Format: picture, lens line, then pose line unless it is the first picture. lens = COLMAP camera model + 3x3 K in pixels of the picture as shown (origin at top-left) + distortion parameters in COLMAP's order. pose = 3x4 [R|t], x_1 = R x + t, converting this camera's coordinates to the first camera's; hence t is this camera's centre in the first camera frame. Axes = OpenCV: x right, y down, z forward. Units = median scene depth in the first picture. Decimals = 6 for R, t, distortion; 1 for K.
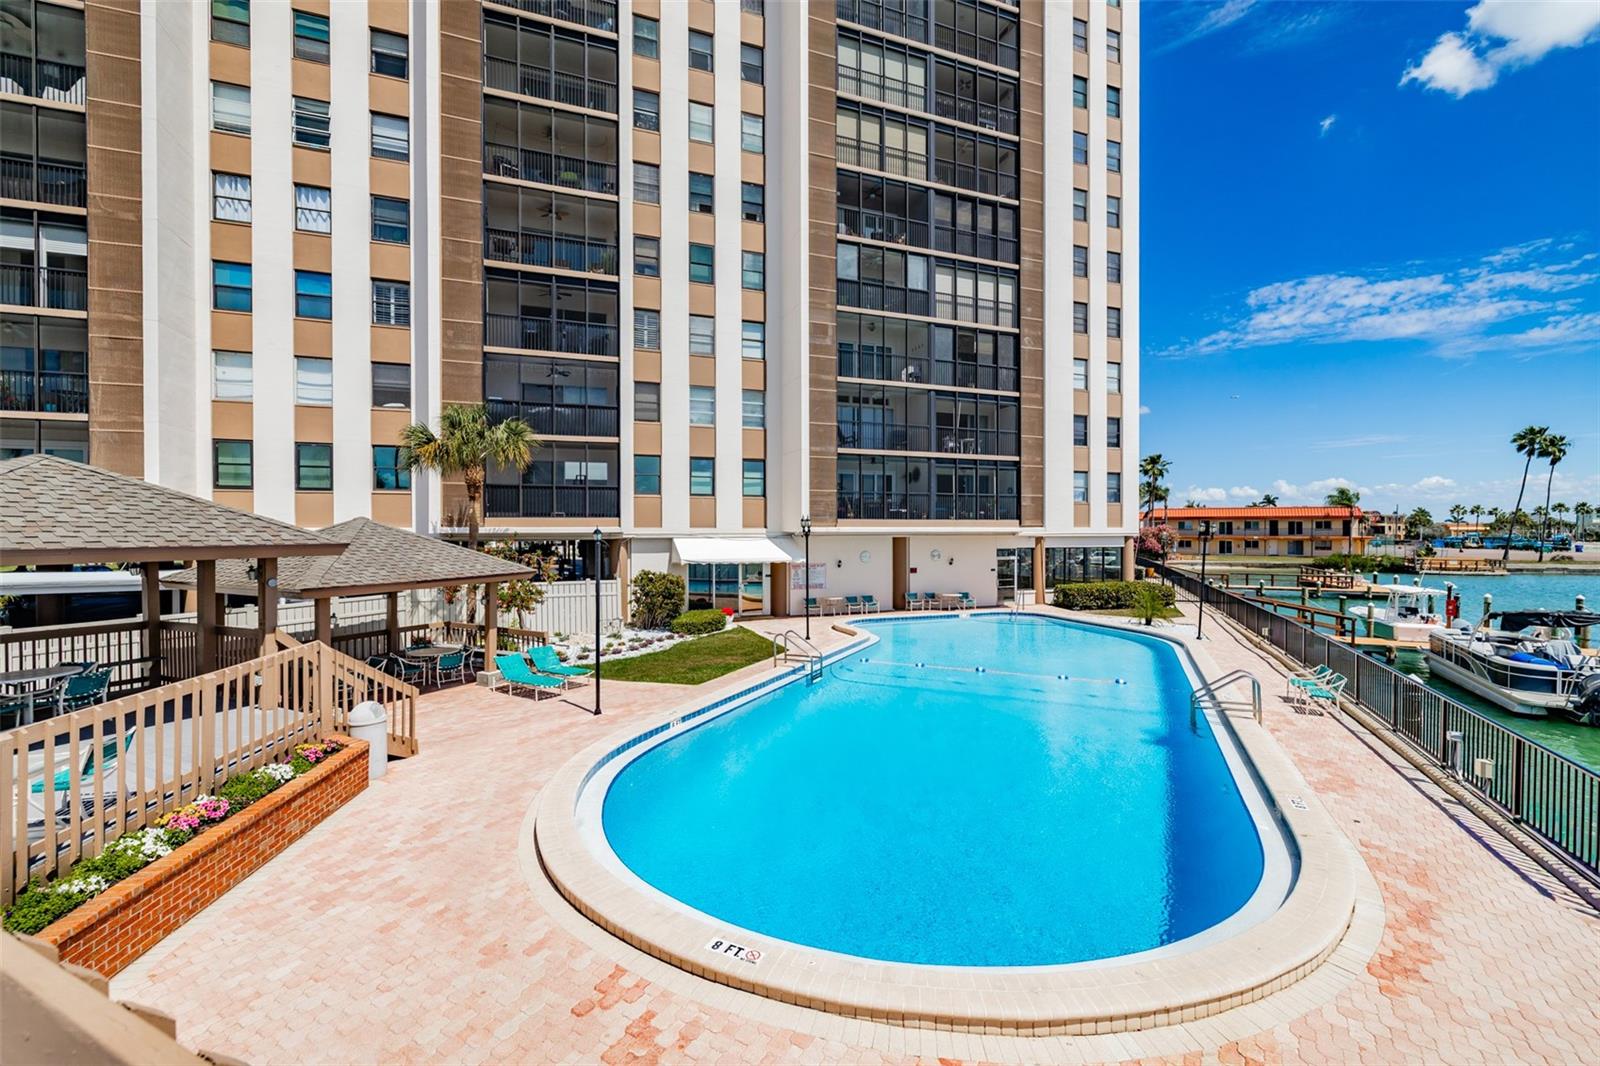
lens RADIAL K [[669.3, 0, 803.0], [0, 669.3, 532.2], [0, 0, 1]] dist [0.004746, -0.000087]
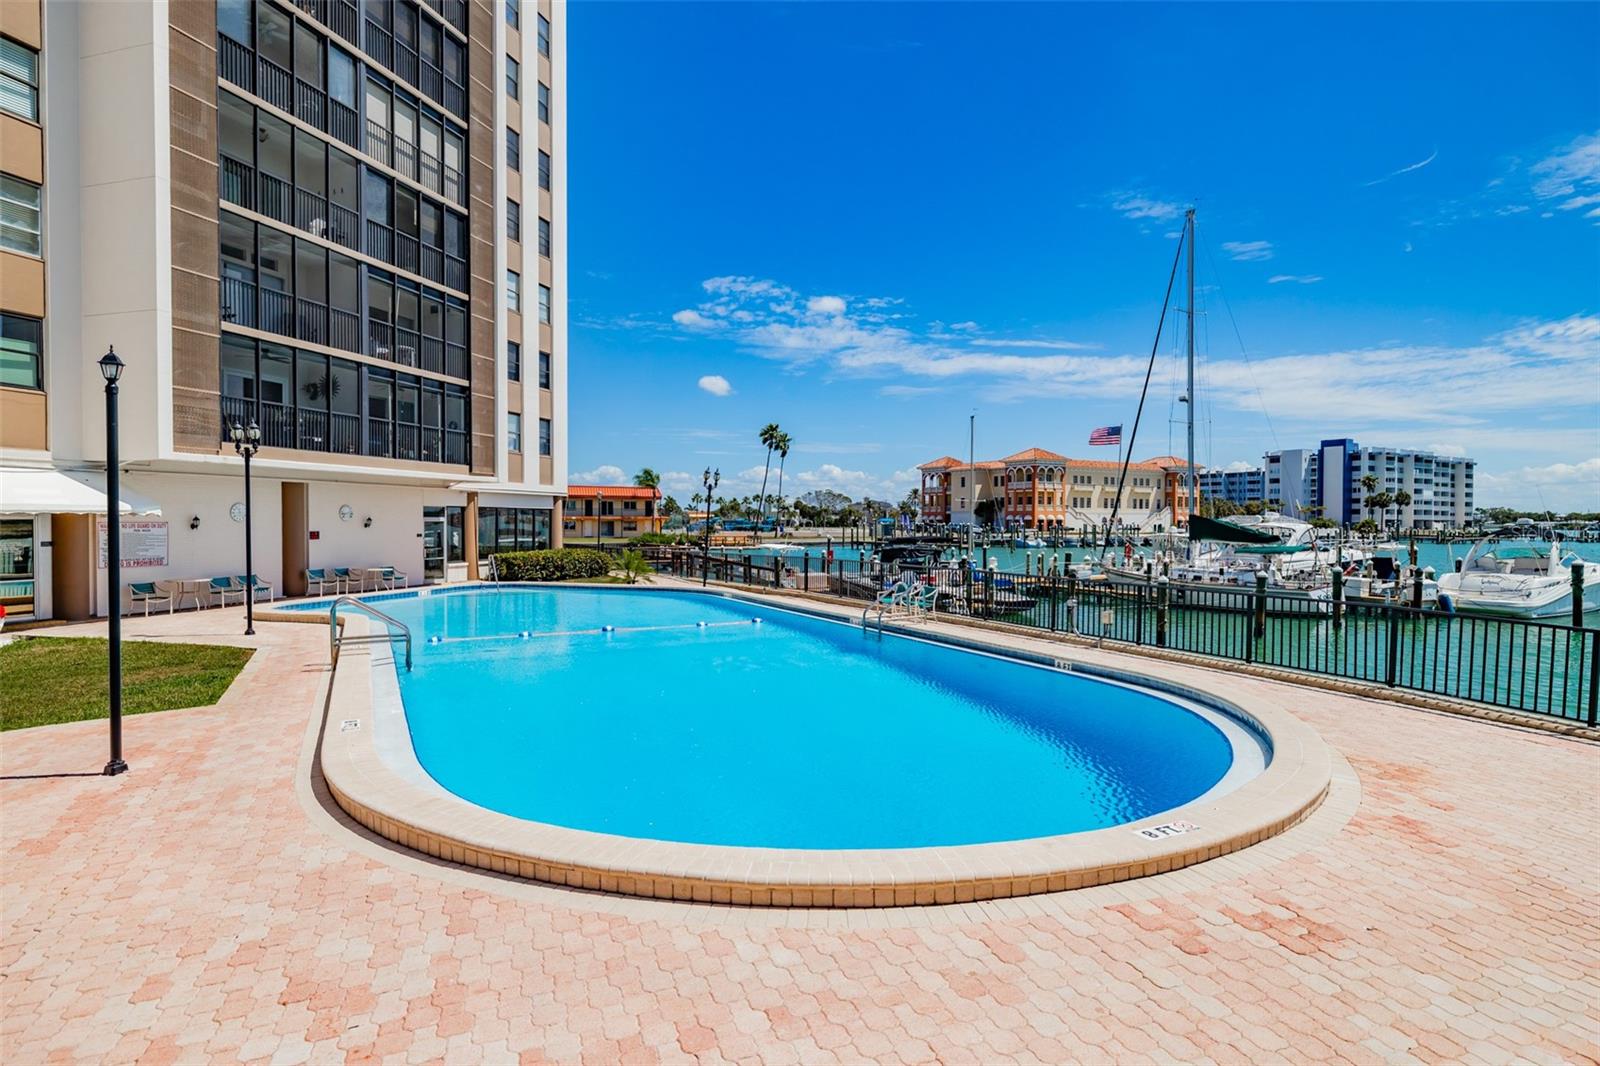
lens RADIAL K [[840.5, 0, 804.0], [0, 840.5, 543.4], [0, 0, 1]] dist [-0.016910, 0.003052]
pose [[0.604915, -0.018557, 0.796074, -0.204231], [-0.002287, 0.999684, 0.025041, 0.045586], [-0.796287, -0.016968, 0.604681, 0.132123]]
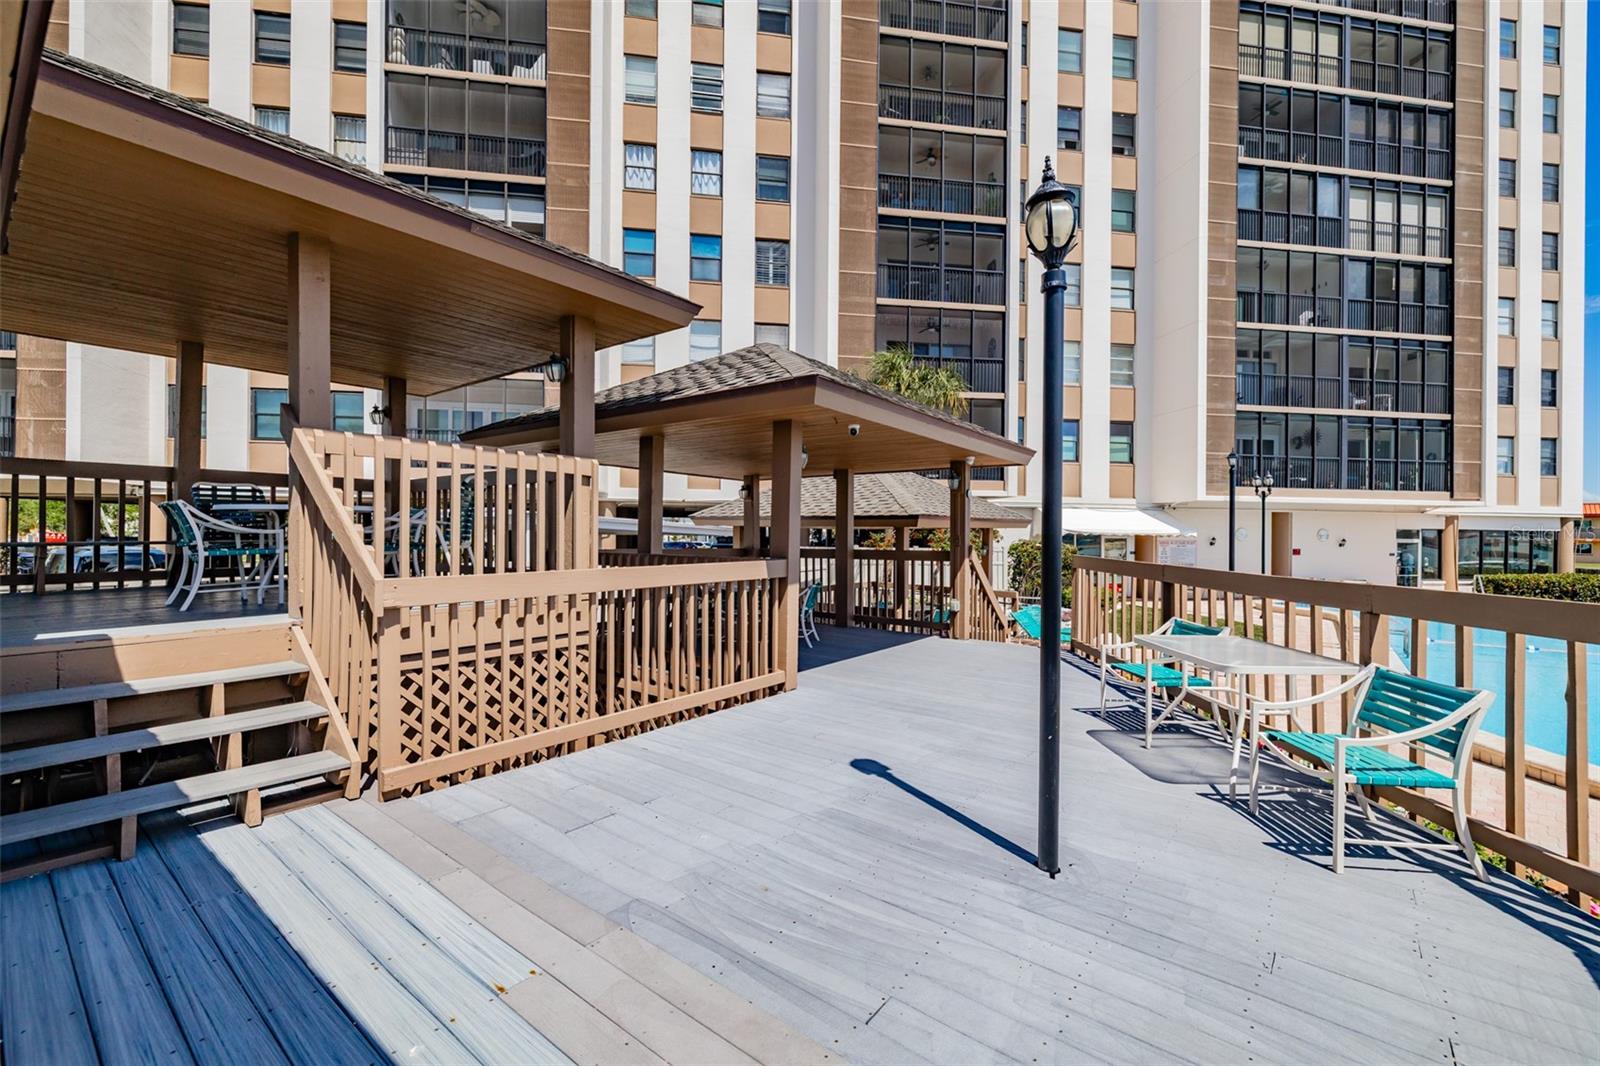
lens RADIAL K [[669.3, 0, 812.9], [0, 669.3, 531.3], [0, 0, 1]] dist [0.004746, -0.000087]
pose [[0.979607, 0.010764, -0.200634, -0.279157], [-0.012241, 0.999906, -0.006123, 0.045386], [0.200549, 0.008454, 0.979647, 0.041121]]
